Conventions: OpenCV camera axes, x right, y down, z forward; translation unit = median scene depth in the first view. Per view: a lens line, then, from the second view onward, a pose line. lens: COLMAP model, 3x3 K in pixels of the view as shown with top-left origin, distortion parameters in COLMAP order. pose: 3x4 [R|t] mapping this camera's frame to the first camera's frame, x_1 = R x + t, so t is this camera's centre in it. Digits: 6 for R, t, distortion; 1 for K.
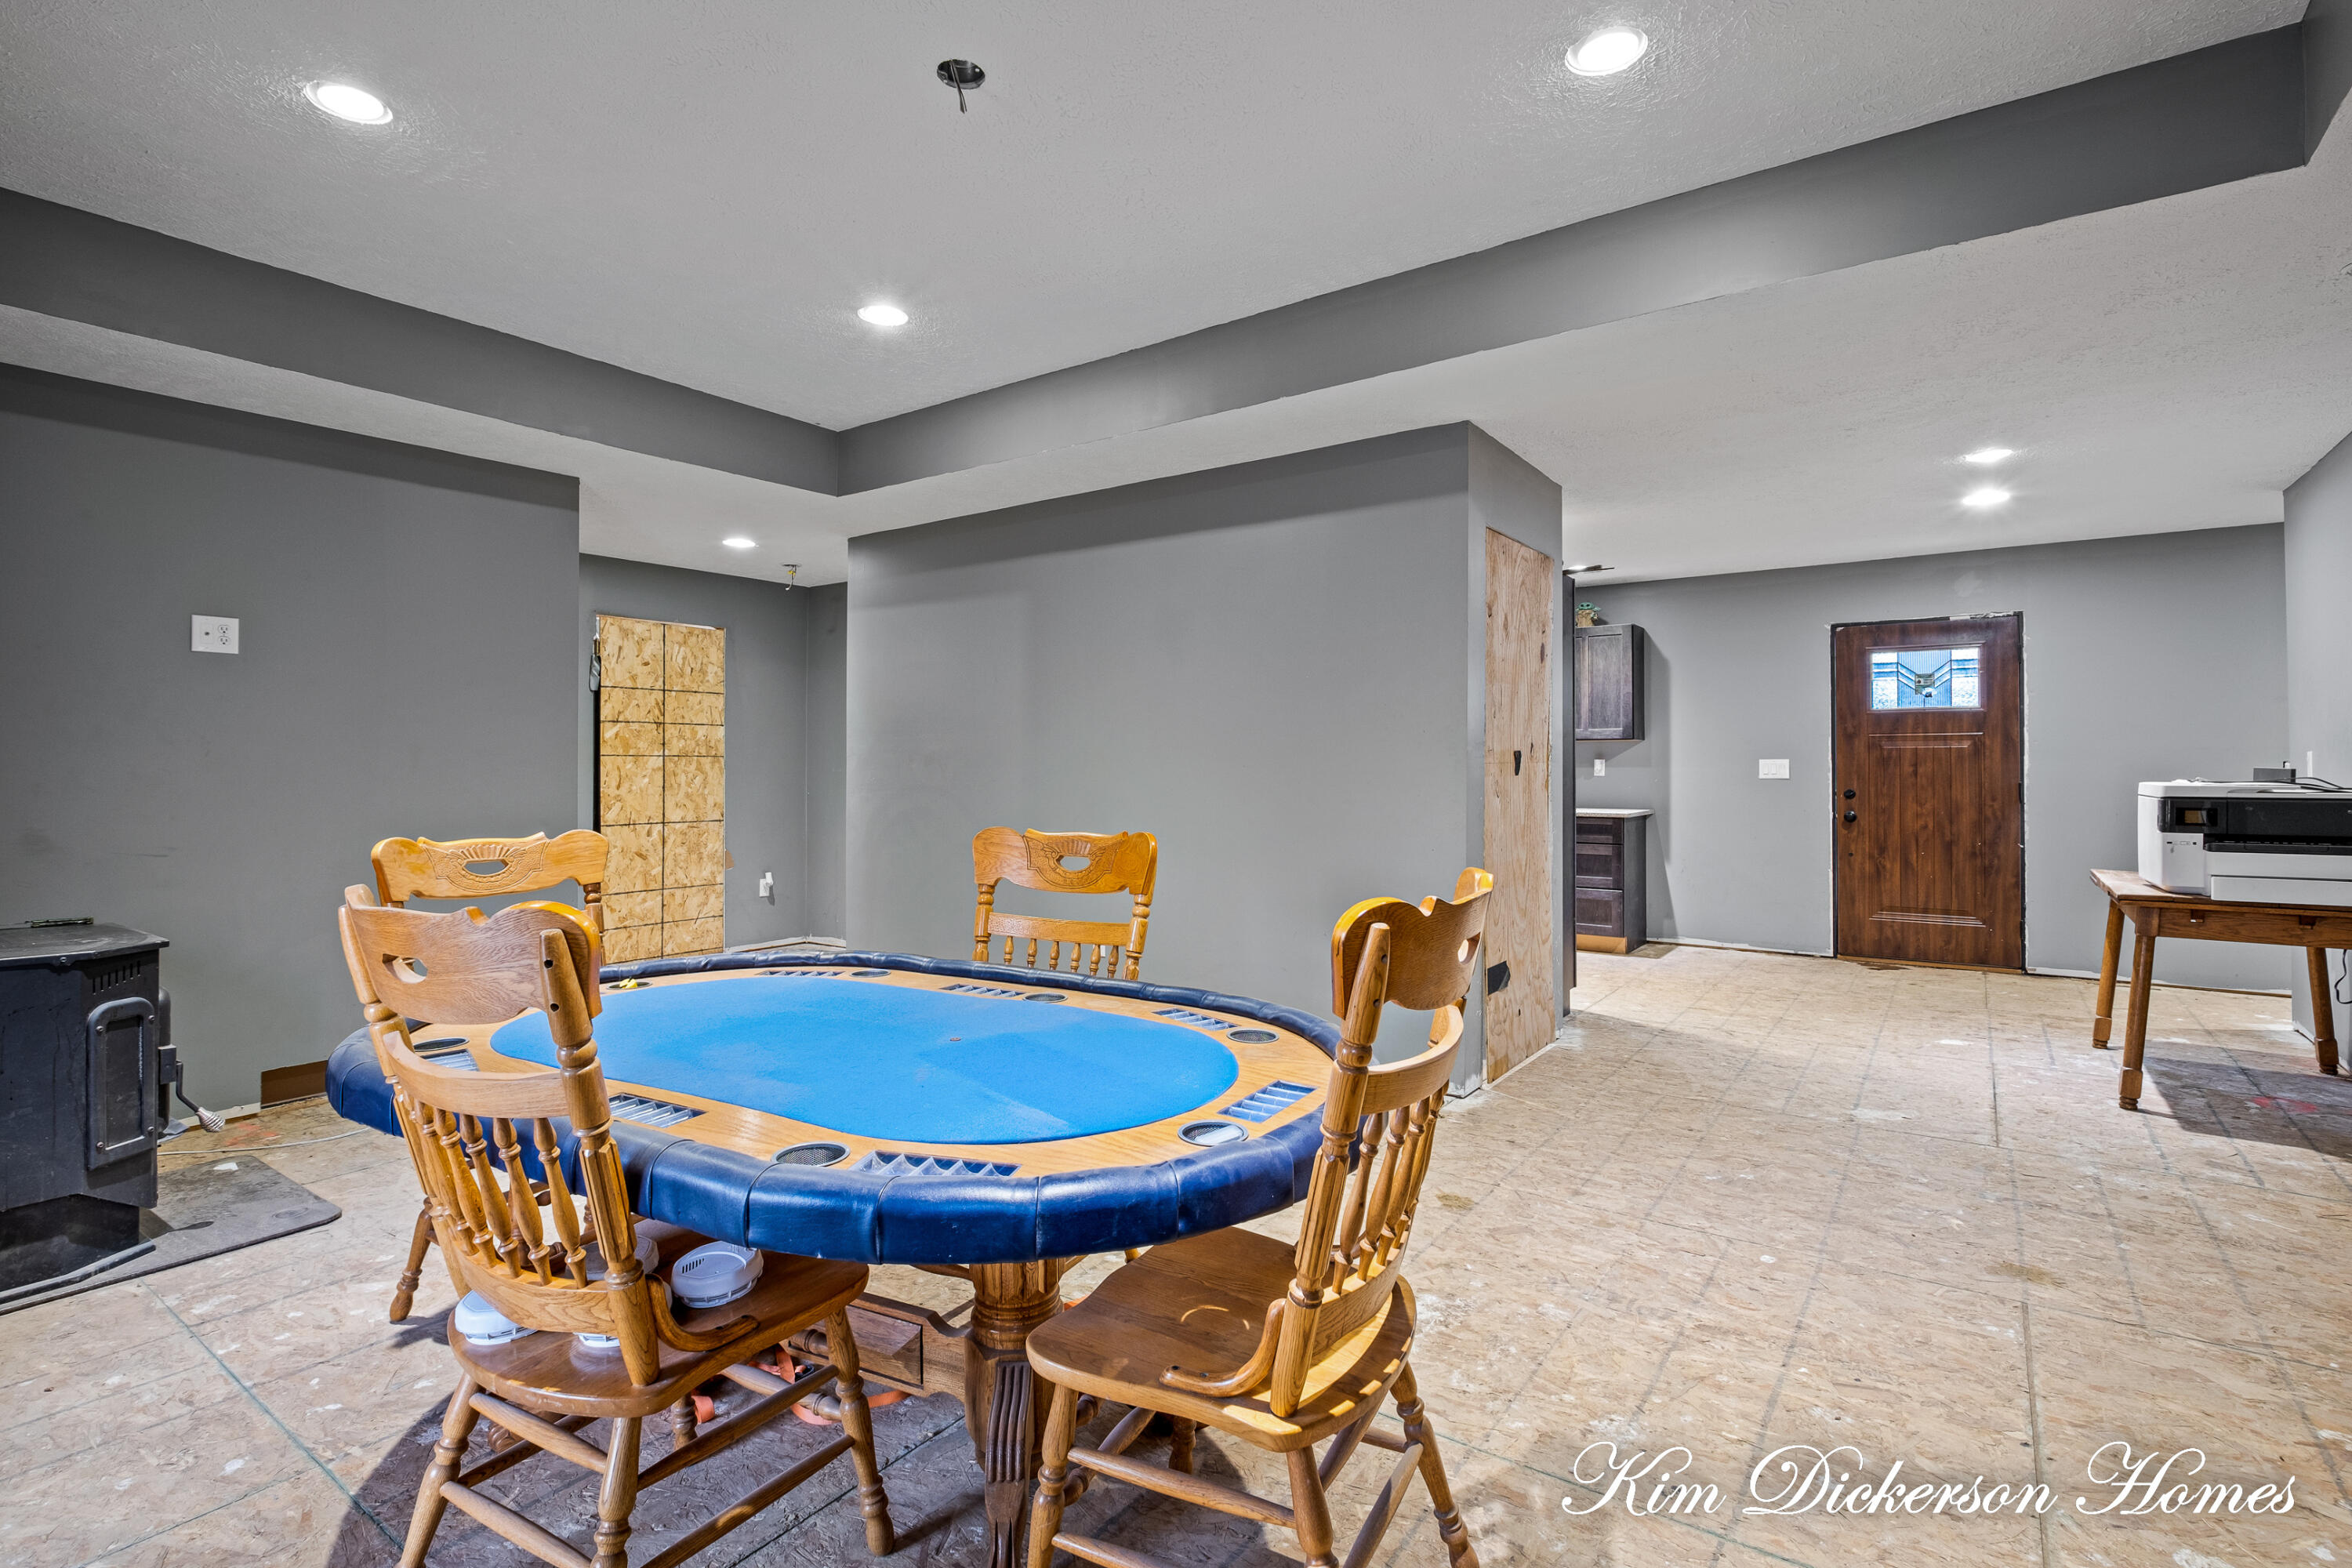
lens RADIAL K [[1138.3, 0, 1191.4], [0, 1138.3, 764.9], [0, 0, 1]] dist [0.005369, -0.003896]
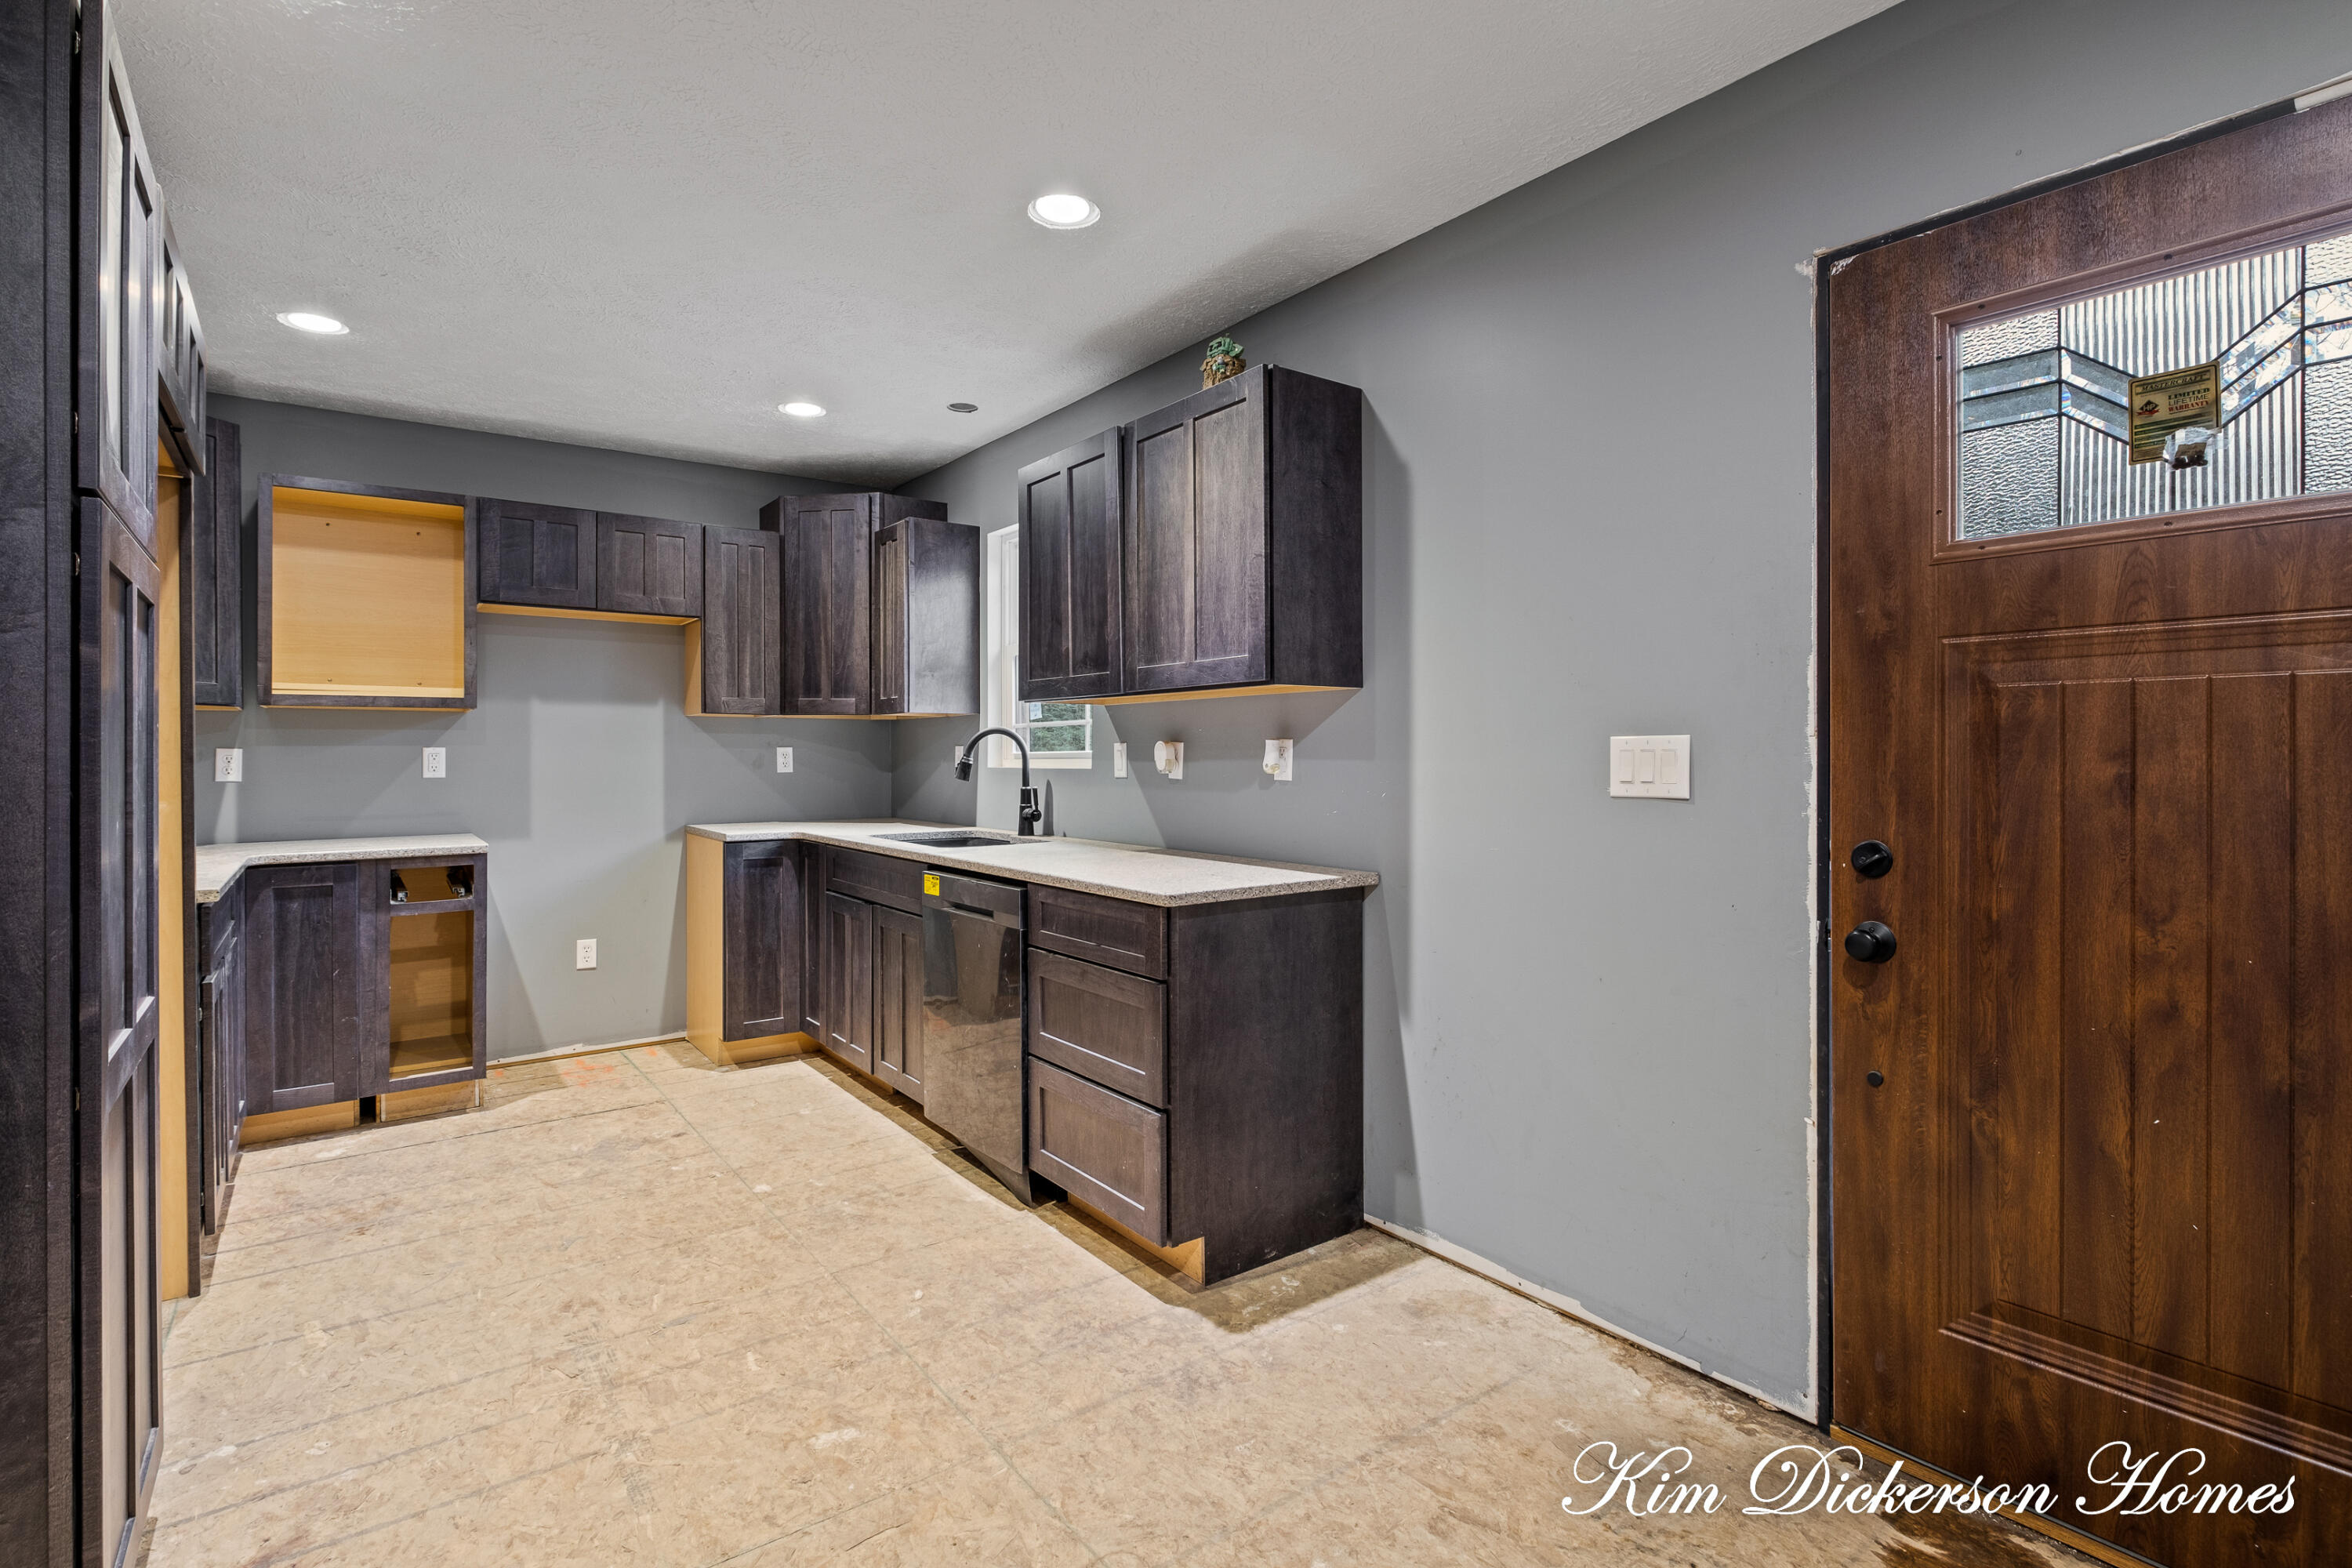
lens RADIAL K [[1138.3, 0, 1191.8], [0, 1138.3, 759.4], [0, 0, 1]] dist [0.005369, -0.003896]
pose [[0.946000, 0.001887, -0.324161, 0.517574], [0.000113, 0.999981, 0.006150, -0.000252], [0.324166, -0.005855, 0.945982, 0.695472]]
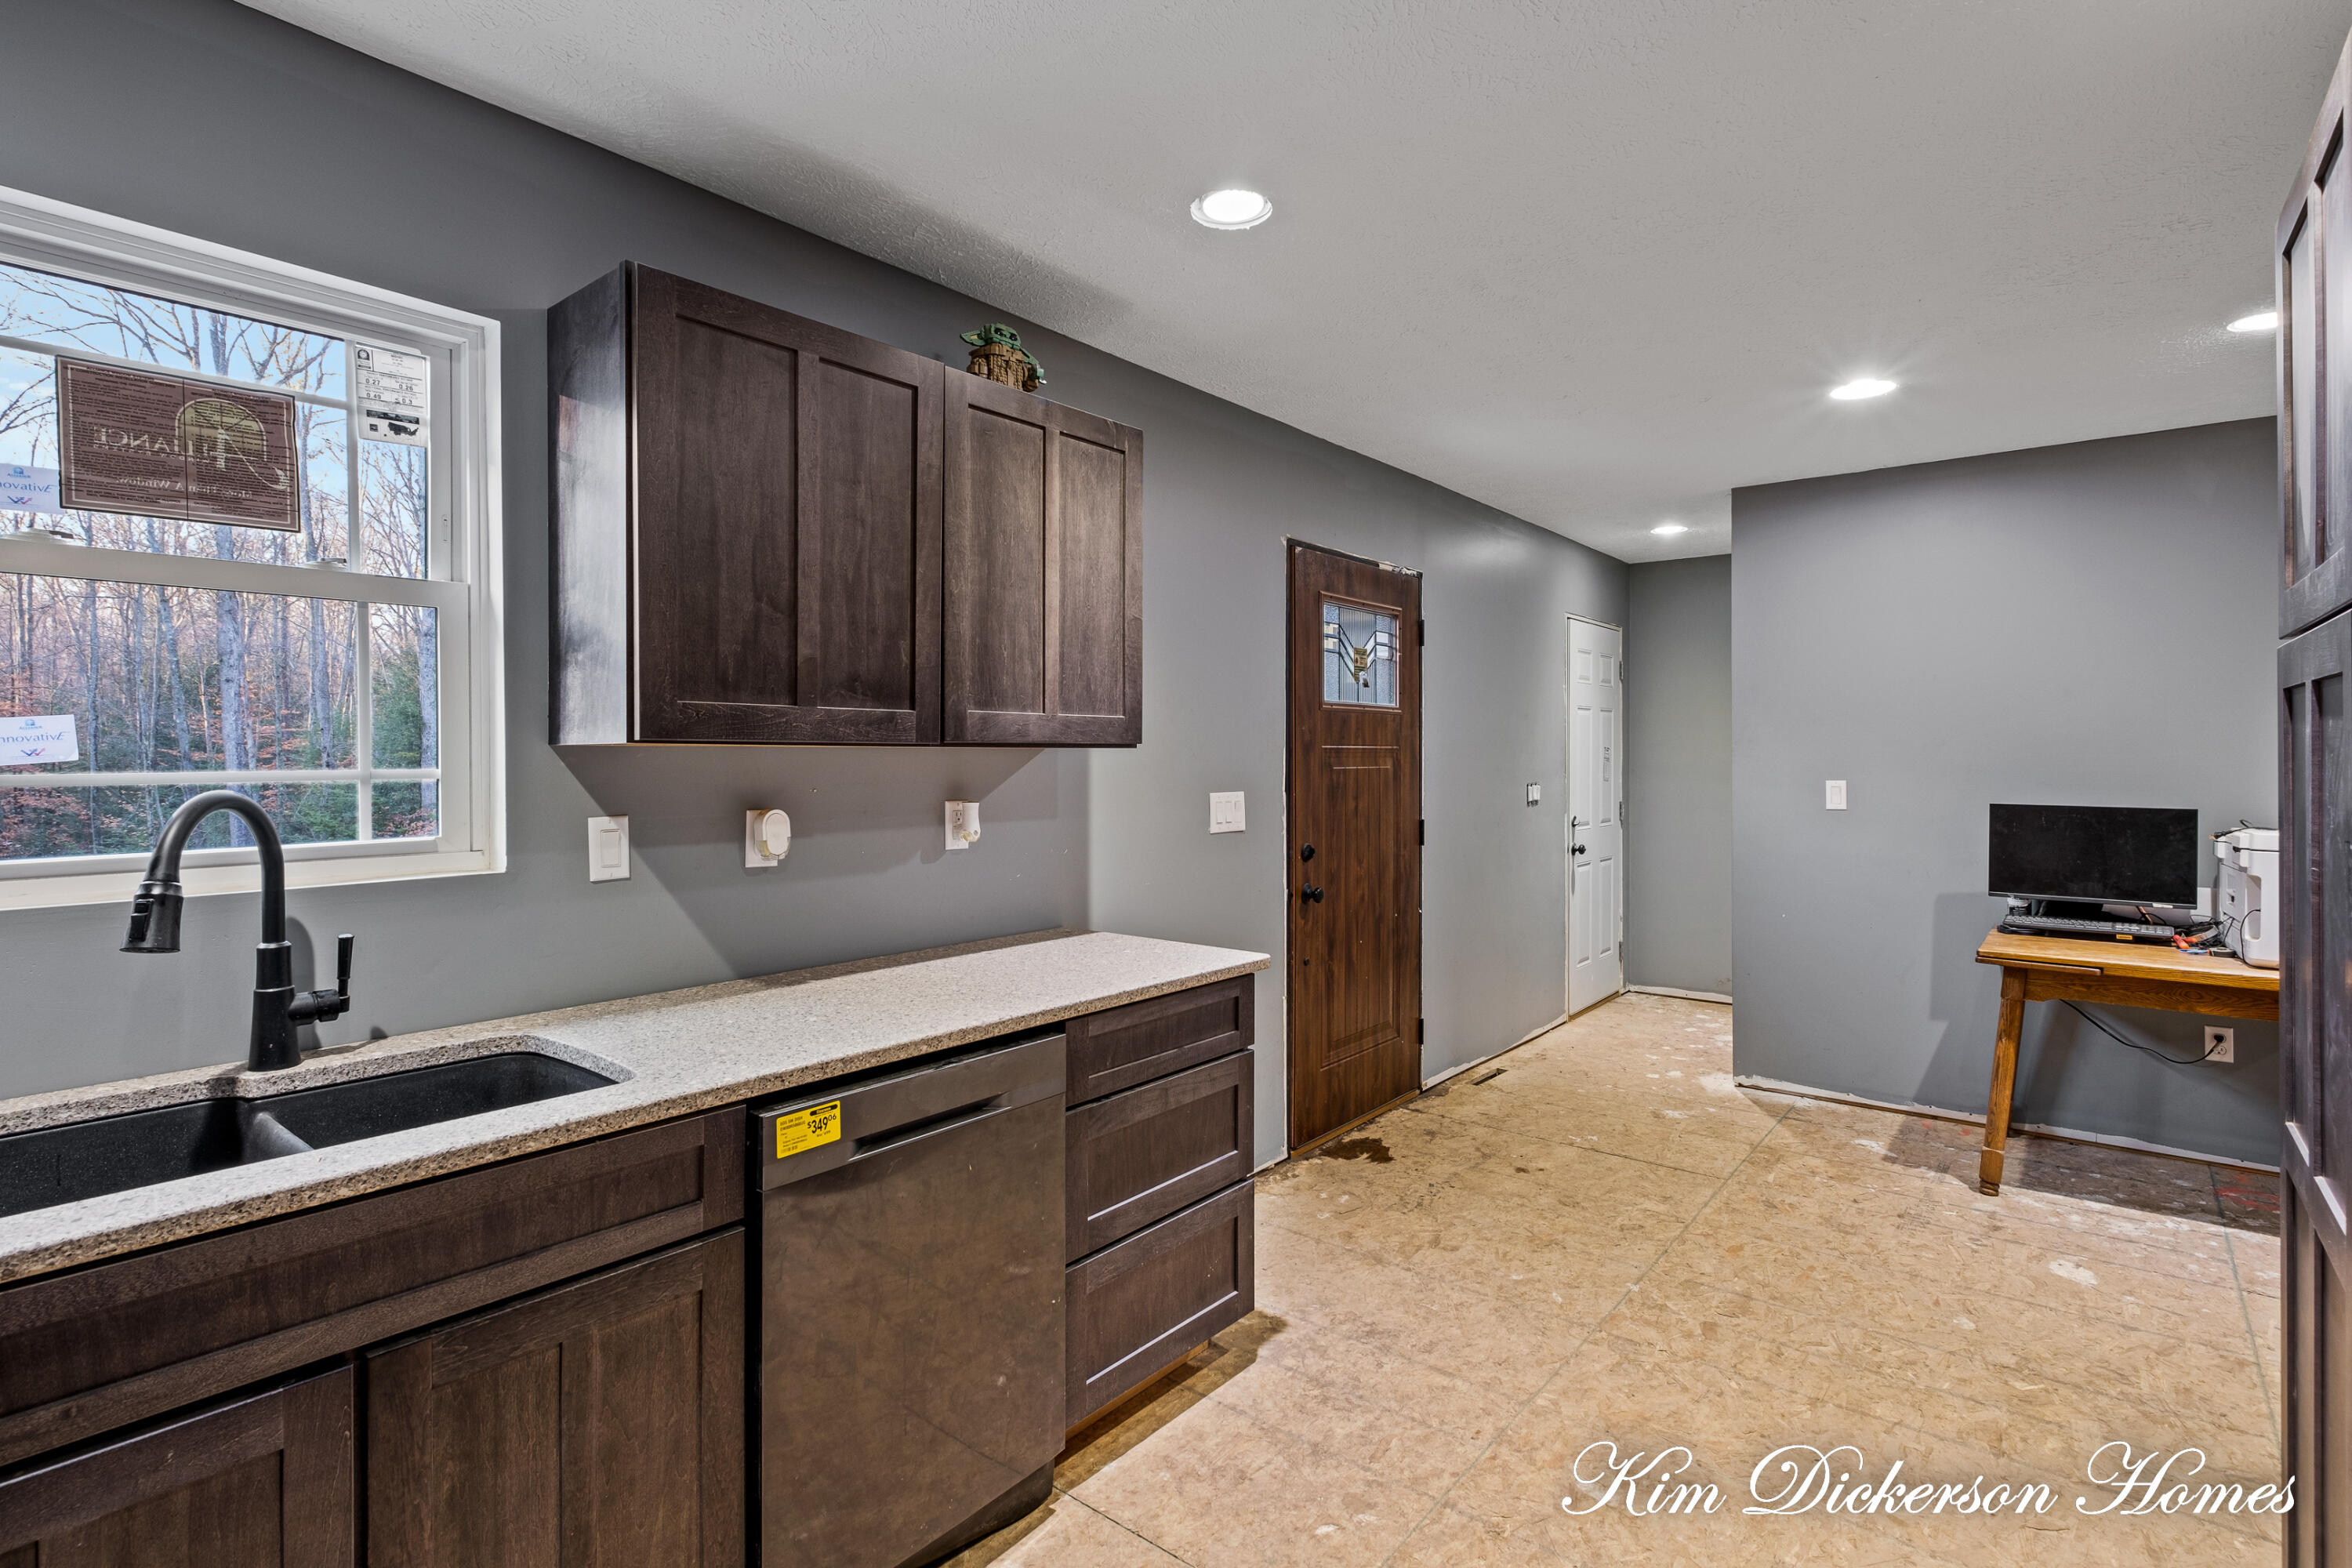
lens RADIAL K [[1138.3, 0, 1181.7], [0, 1138.3, 760.2], [0, 0, 1]] dist [0.005369, -0.003896]
pose [[0.083829, -0.000102, 0.996480, 0.024637], [0.000570, 1.000000, 0.000054, -0.019461], [-0.996480, 0.000564, 0.083829, 1.026287]]
